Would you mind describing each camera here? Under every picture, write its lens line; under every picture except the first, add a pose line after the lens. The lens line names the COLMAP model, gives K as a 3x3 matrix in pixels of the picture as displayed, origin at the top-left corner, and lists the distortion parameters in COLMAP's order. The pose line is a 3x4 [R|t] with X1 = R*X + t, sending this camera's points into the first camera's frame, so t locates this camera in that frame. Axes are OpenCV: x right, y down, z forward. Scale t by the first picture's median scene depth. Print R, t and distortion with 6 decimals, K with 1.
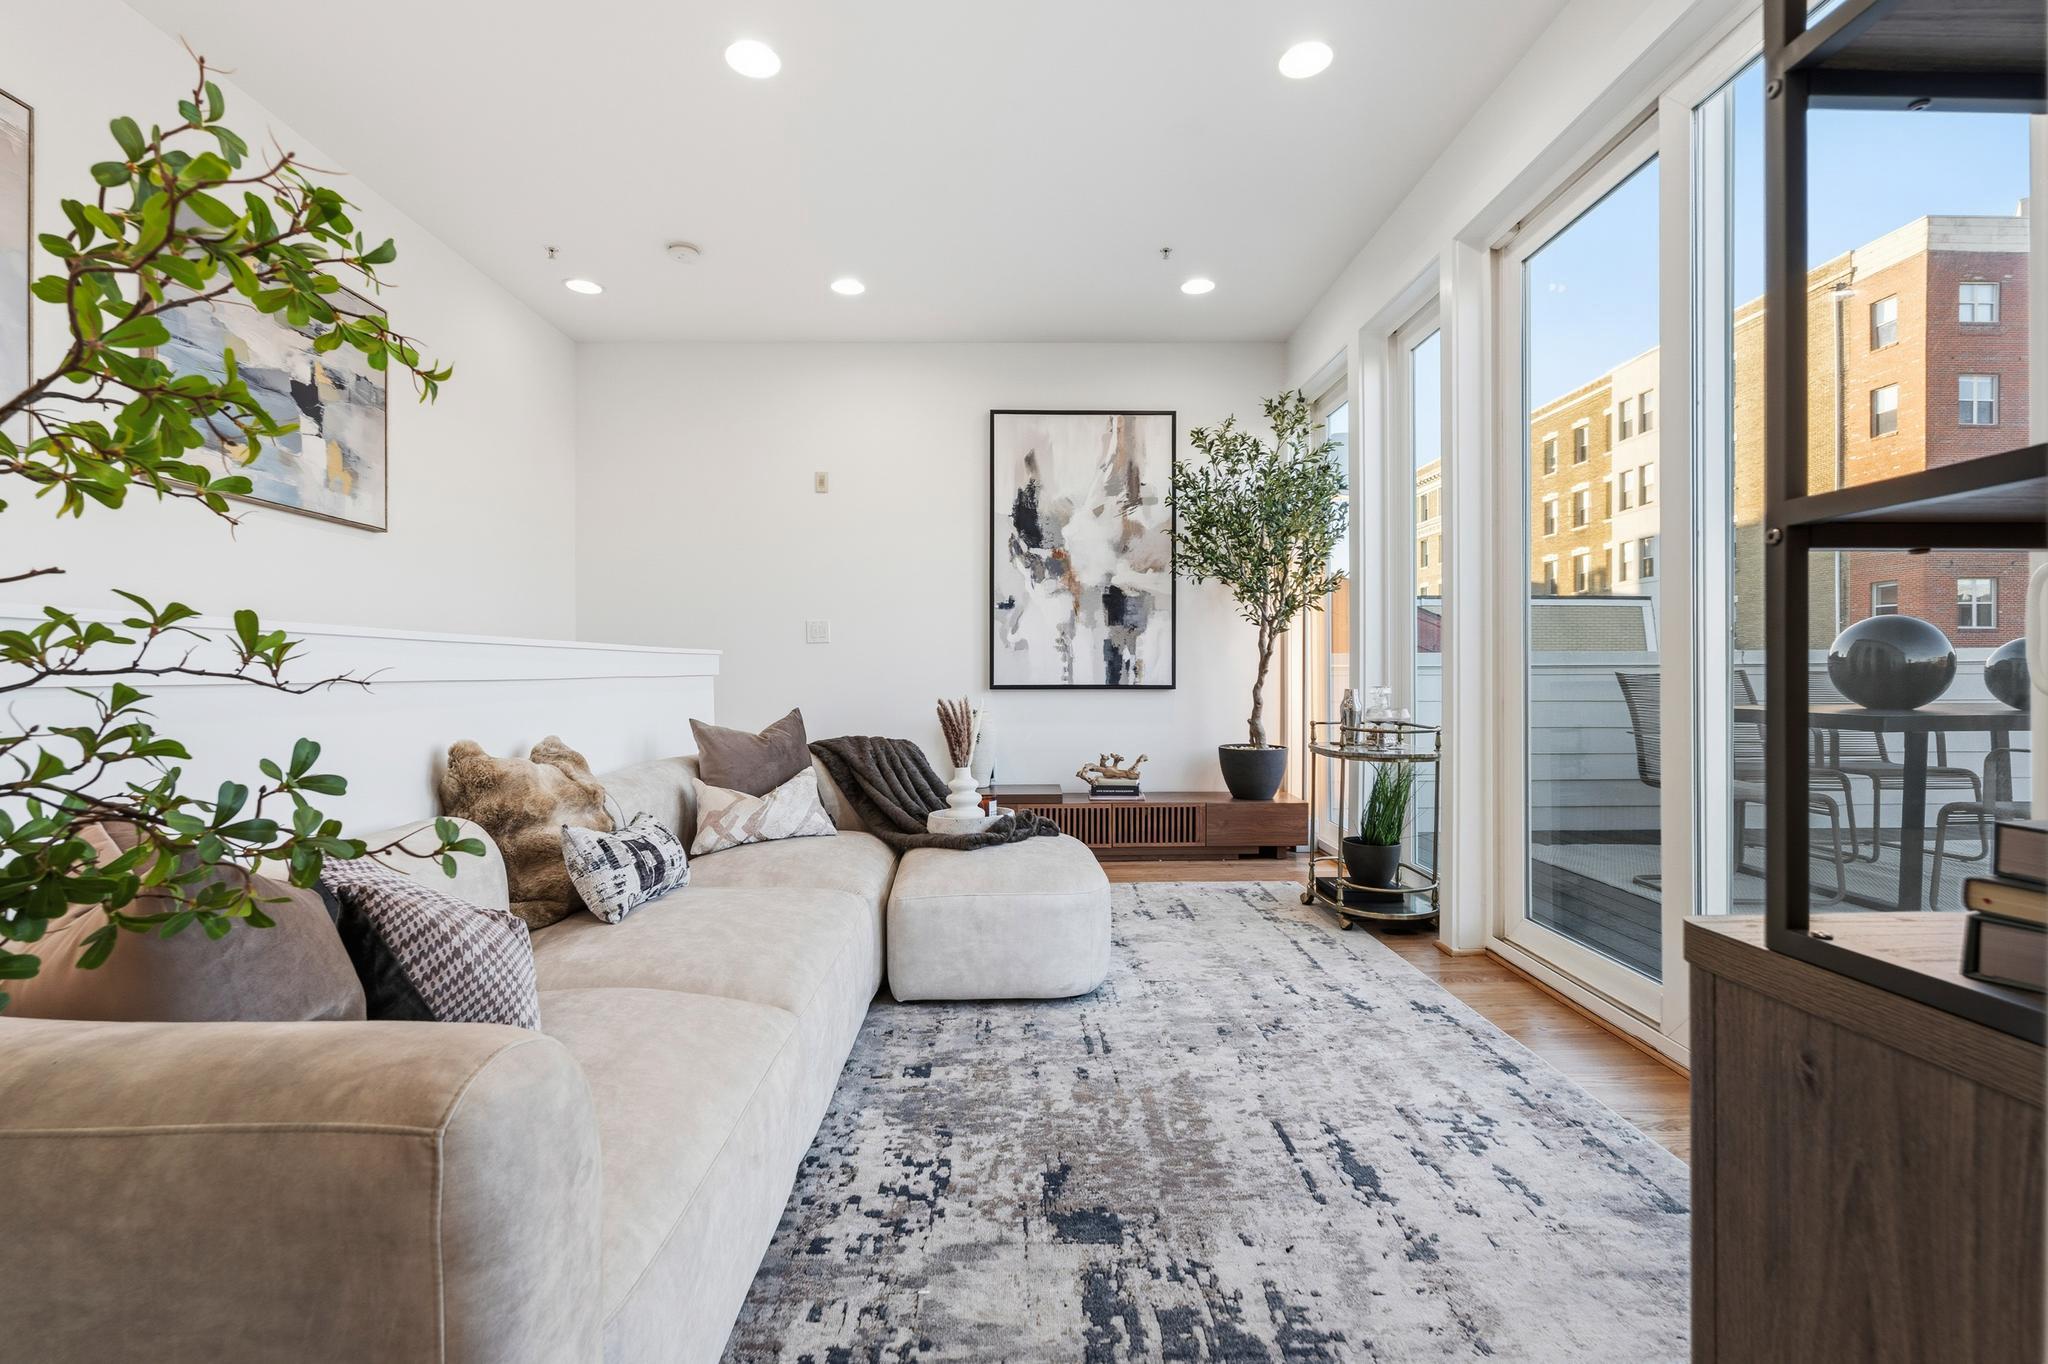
lens RADIAL K [[908.6, 0, 1024.6], [0, 908.6, 671.2], [0, 0, 1]] dist [-0.001205, 0.000004]
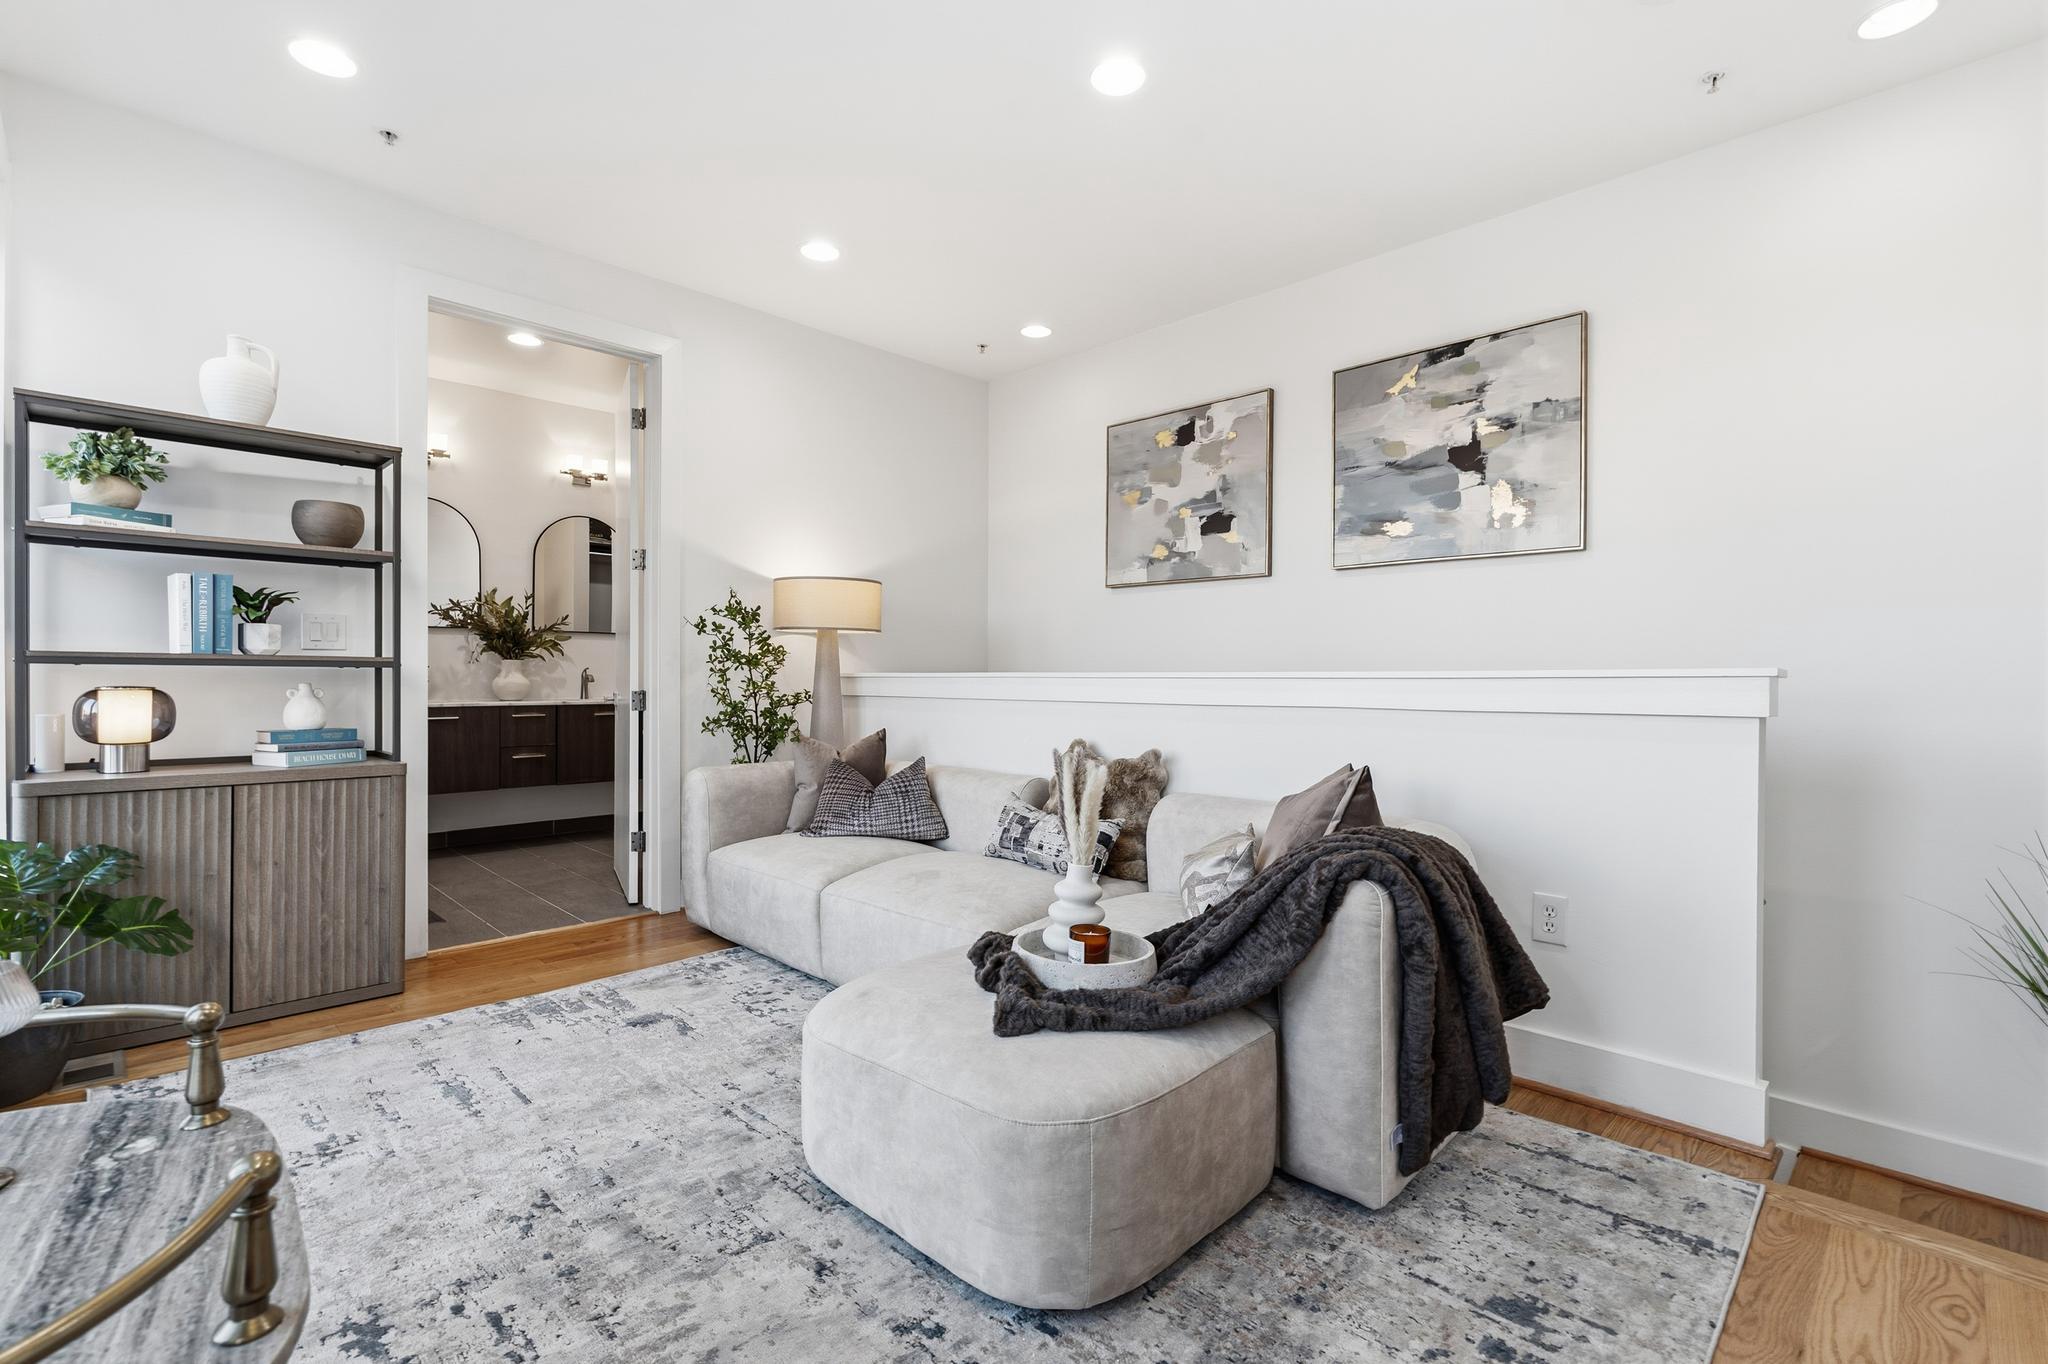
lens RADIAL K [[920.4, 0, 1015.1], [0, 920.4, 680.1], [0, 0, 1]] dist [0.000082, 0.000164]
pose [[-0.722918, -0.003810, -0.690924, 0.703903], [-0.006805, 0.999976, 0.001606, -0.035178], [0.690901, 0.005863, -0.722926, 2.495040]]
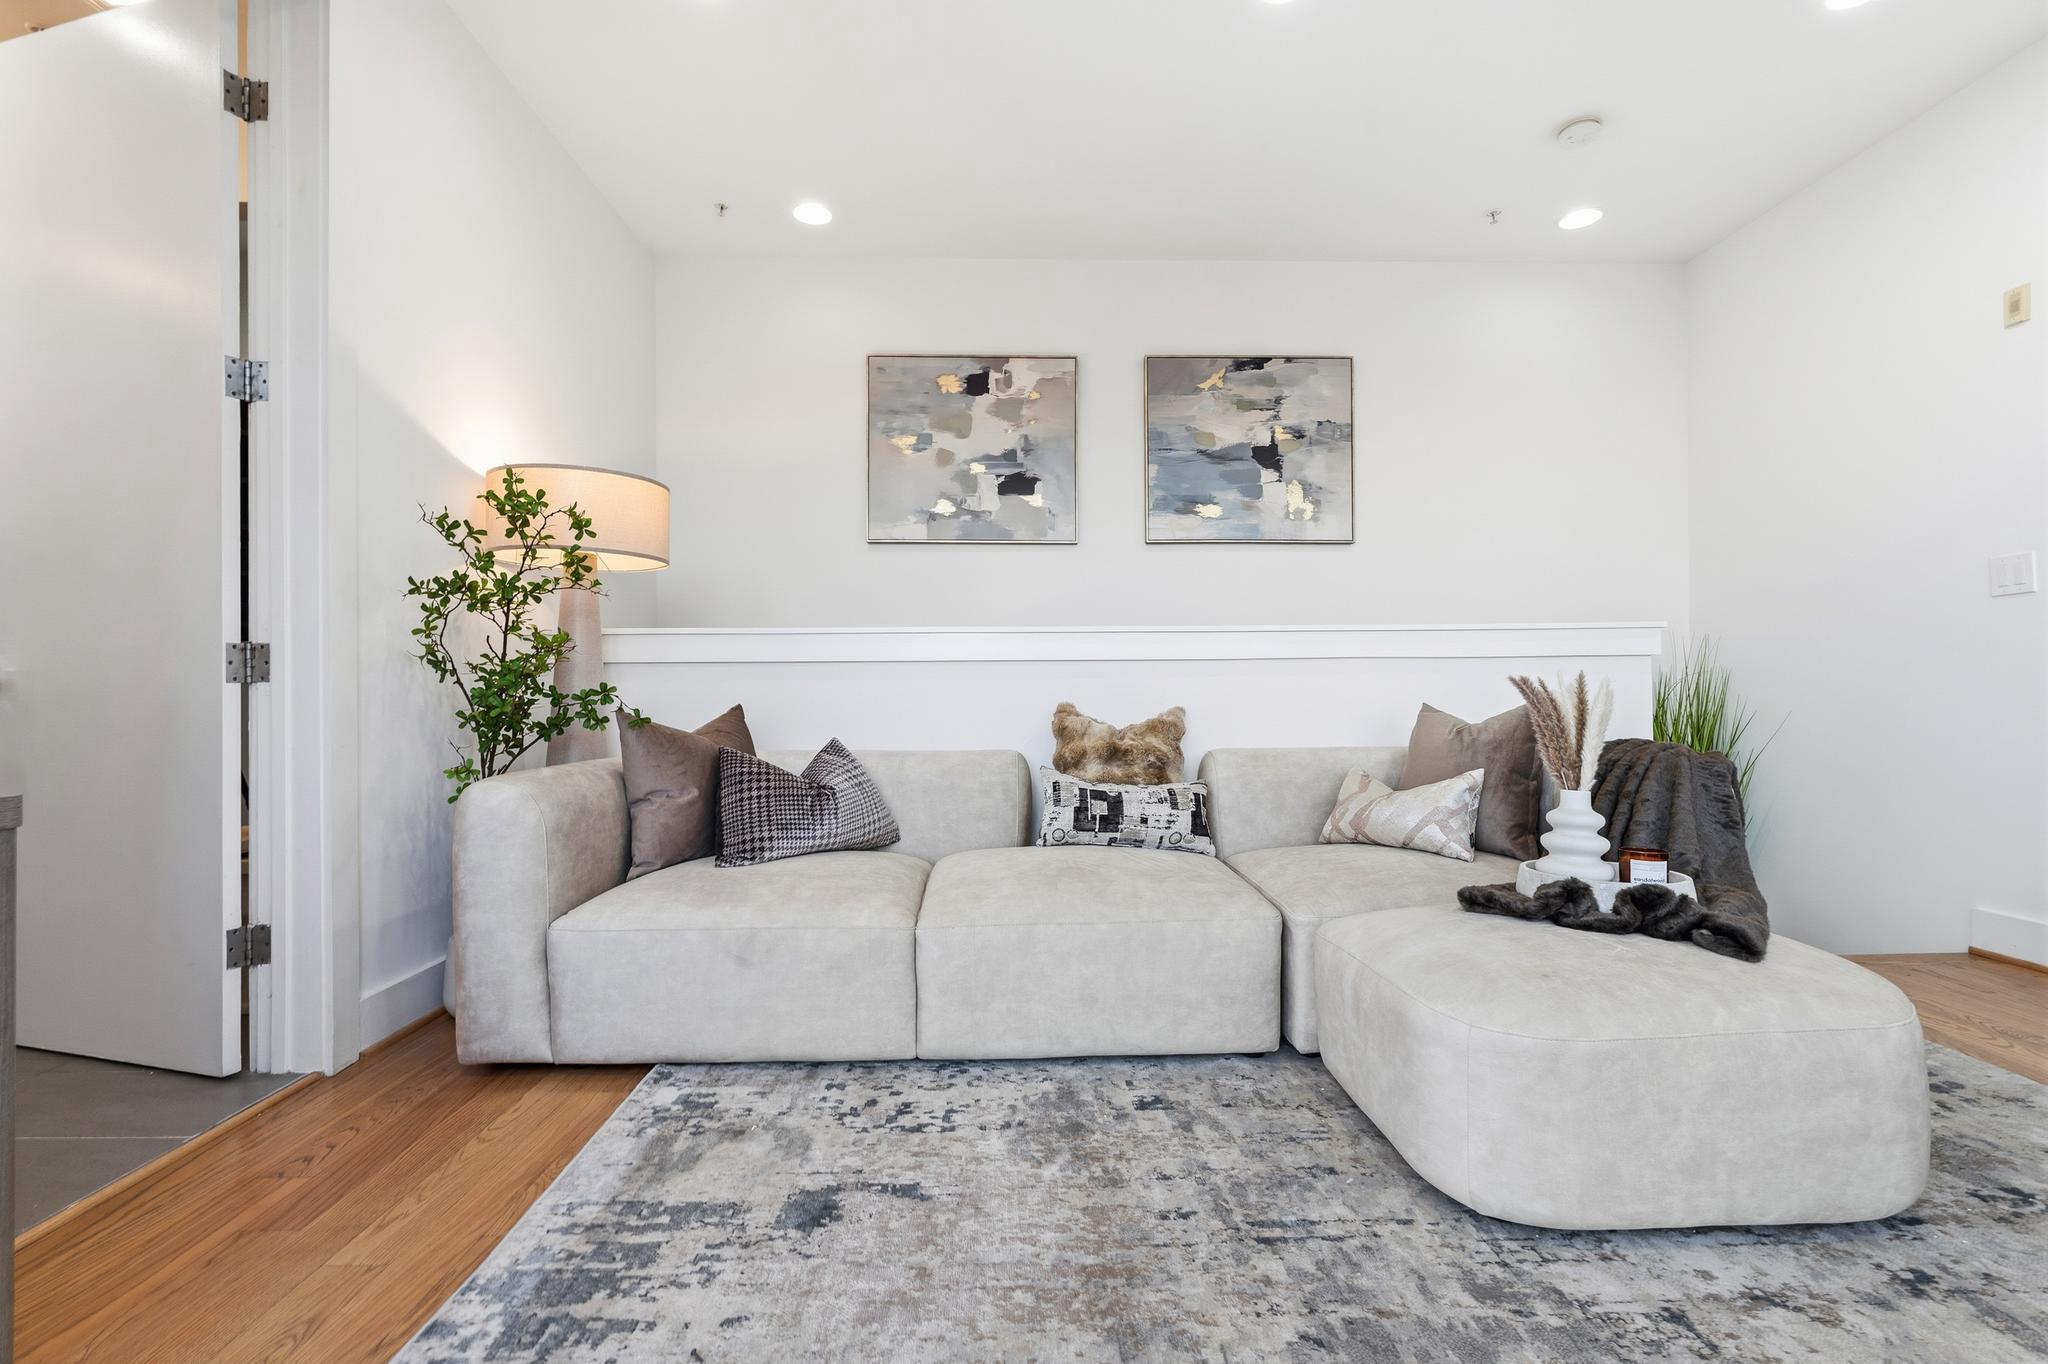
lens RADIAL K [[905.6, 0, 1028.8], [0, 905.6, 684.6], [0, 0, 1]] dist [-0.003213, -0.000375]
pose [[0.002388, -0.003555, -0.999991, 0.923000], [0.004718, 0.999983, -0.003544, 0.064634], [0.999986, -0.004709, 0.002405, 1.118707]]
